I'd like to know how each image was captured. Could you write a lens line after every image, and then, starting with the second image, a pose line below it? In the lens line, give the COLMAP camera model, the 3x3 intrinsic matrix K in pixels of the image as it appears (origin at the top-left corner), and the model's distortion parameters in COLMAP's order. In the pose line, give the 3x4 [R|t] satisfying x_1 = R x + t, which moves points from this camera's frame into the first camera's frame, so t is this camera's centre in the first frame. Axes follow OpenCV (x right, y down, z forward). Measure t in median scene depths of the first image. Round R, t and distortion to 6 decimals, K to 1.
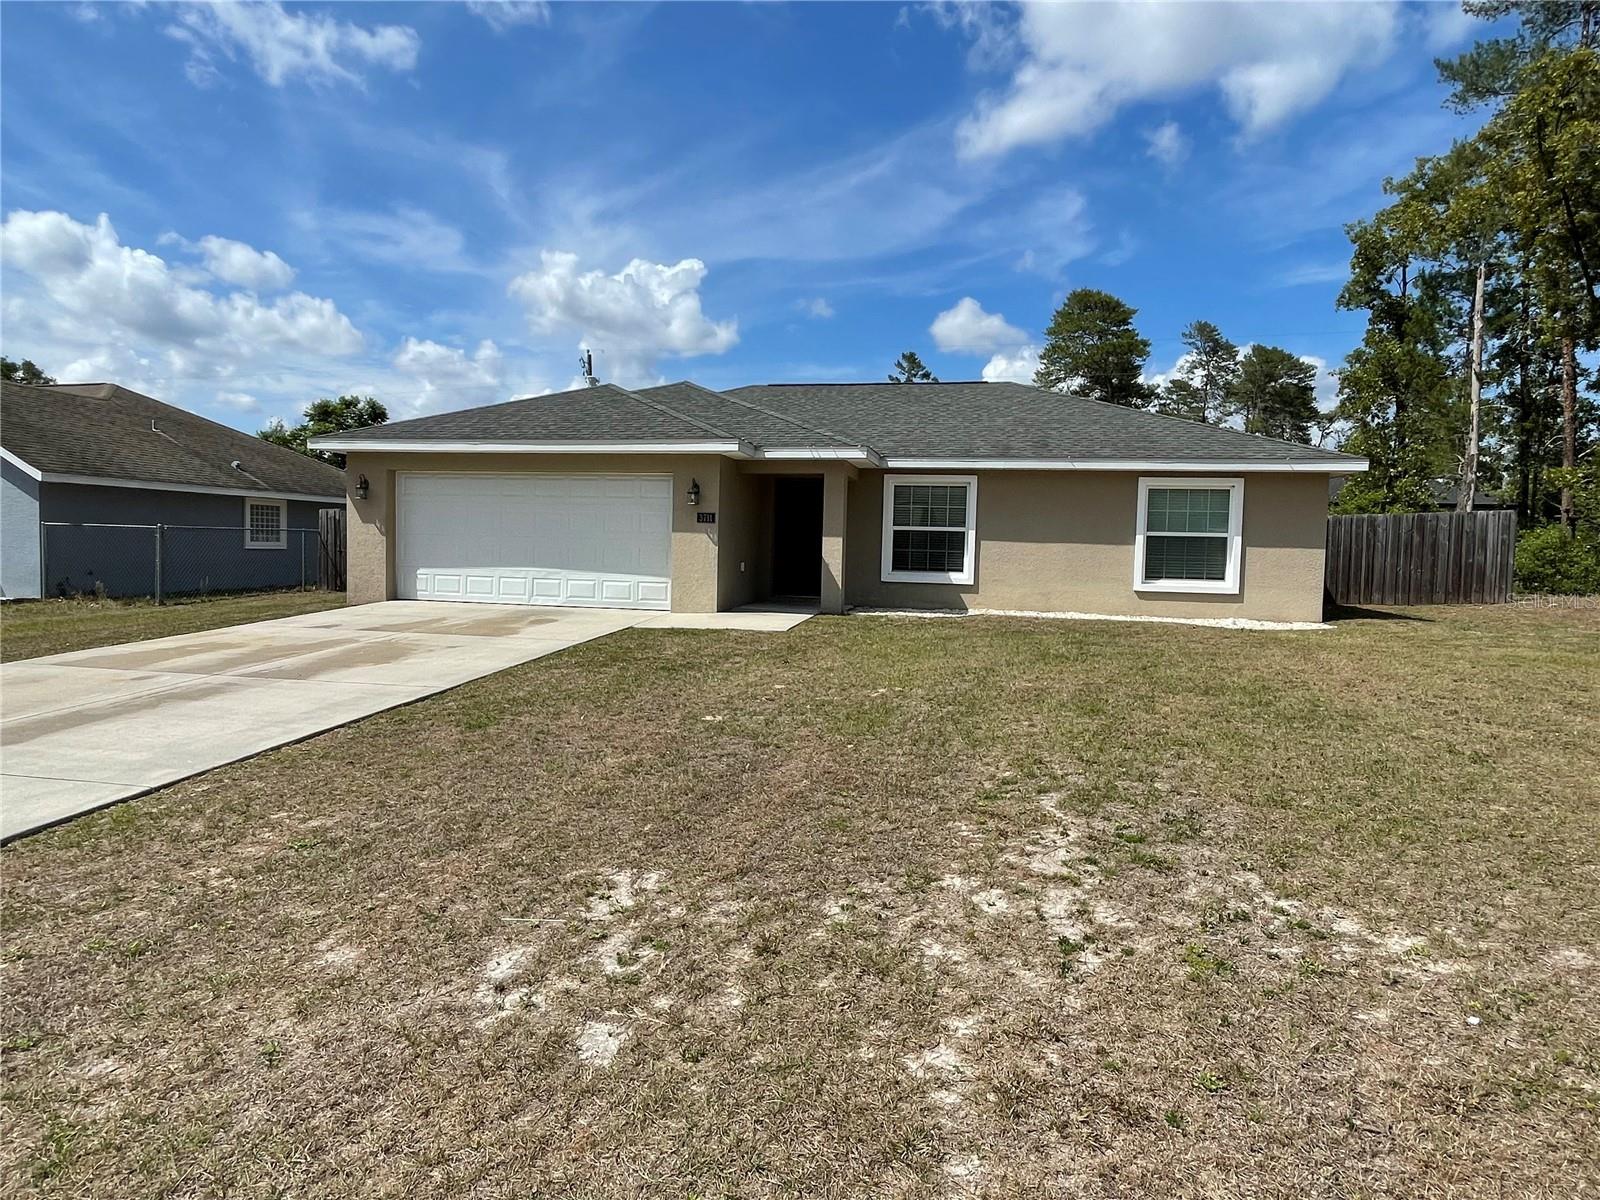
lens RADIAL K [[905.9, 0, 792.2], [0, 905.9, 601.5], [0, 0, 1]] dist [-0.003333, -0.000959]
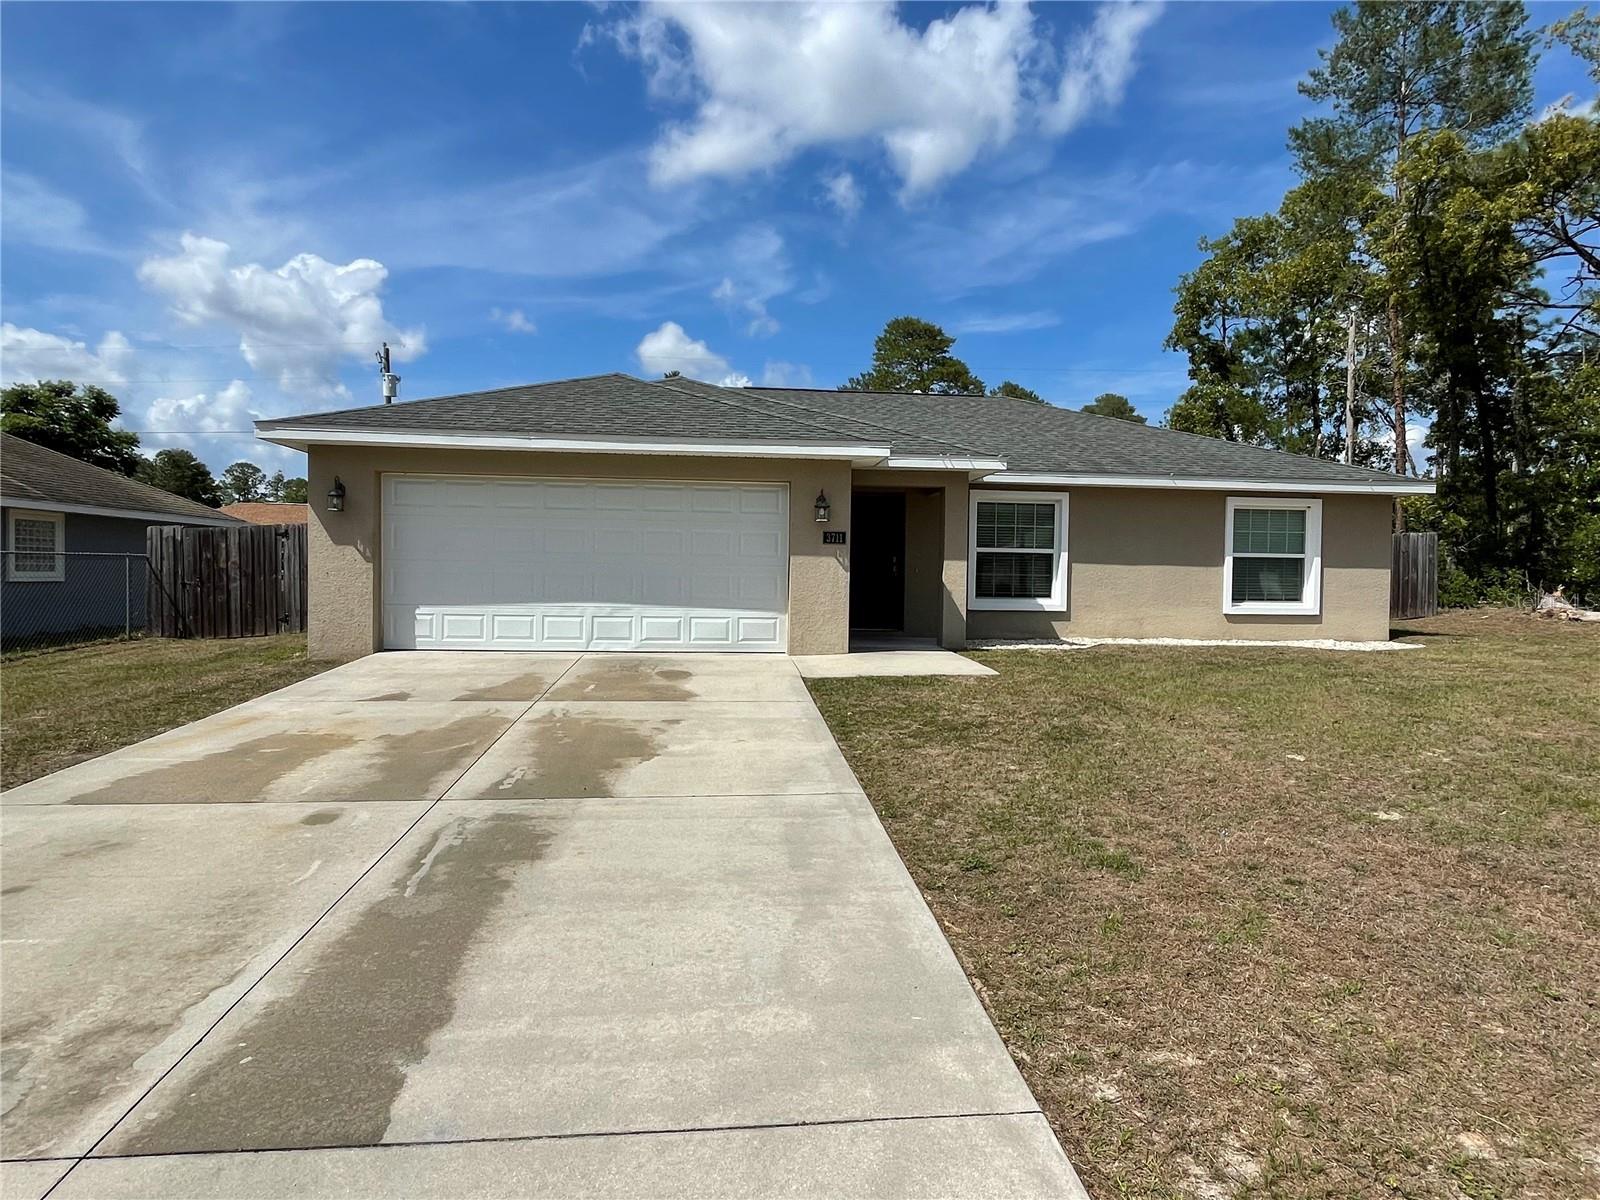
lens RADIAL K [[905.9, 0, 785.1], [0, 905.9, 601.3], [0, 0, 1]] dist [-0.003333, -0.000959]
pose [[0.953014, -0.019775, 0.302281, -0.348511], [0.027089, 0.999433, -0.020021, -0.018150], [-0.301713, 0.027269, 0.953009, 0.214476]]
